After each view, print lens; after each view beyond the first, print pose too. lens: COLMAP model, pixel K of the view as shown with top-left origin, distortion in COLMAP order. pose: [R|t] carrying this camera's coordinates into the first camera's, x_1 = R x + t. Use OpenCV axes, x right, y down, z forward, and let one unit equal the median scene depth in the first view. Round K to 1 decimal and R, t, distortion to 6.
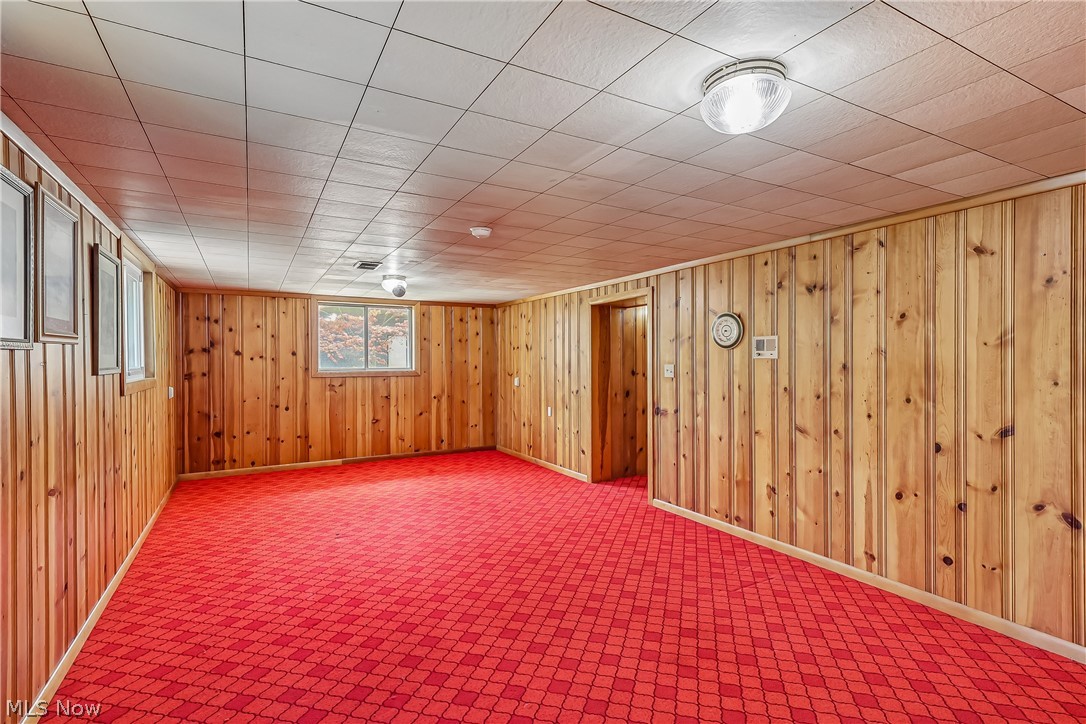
lens RADIAL K [[515.5, 0, 543.0], [0, 515.5, 362.0], [0, 0, 1]] dist [0.003166, 0.000430]
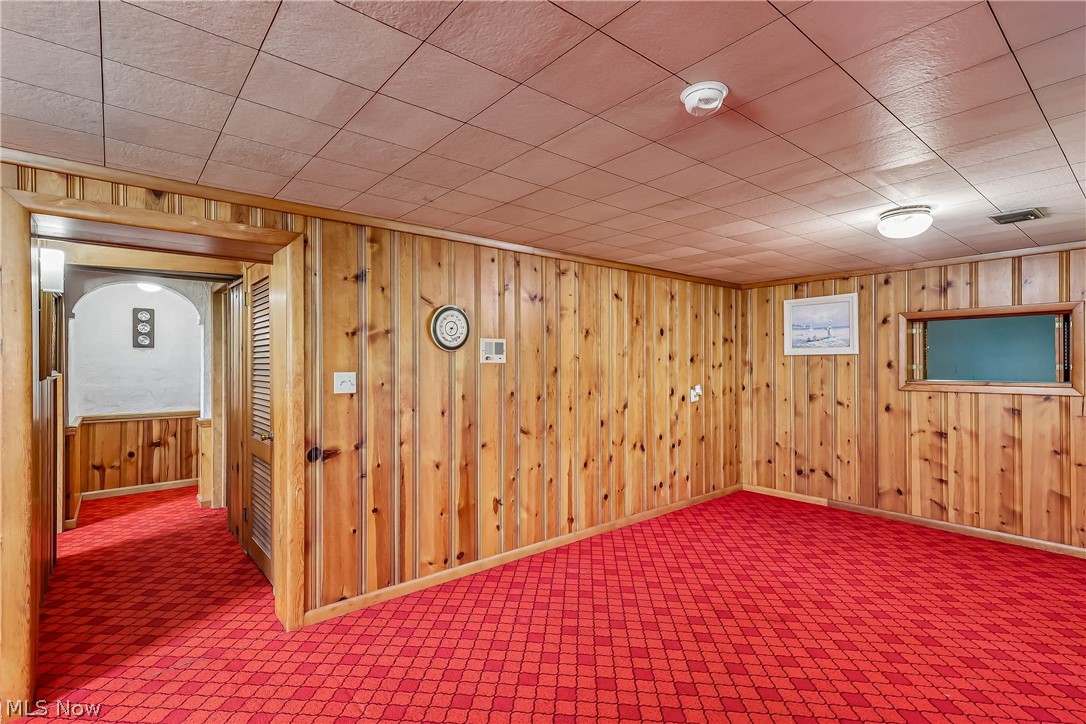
lens RADIAL K [[515.5, 0, 543.0], [0, 515.5, 362.0], [0, 0, 1]] dist [0.003166, 0.000430]
pose [[-0.184252, 0.007222, 0.982853, -0.557240], [0.009690, 0.999938, -0.005531, -0.002693], [-0.982831, 0.008505, -0.184310, 1.220101]]
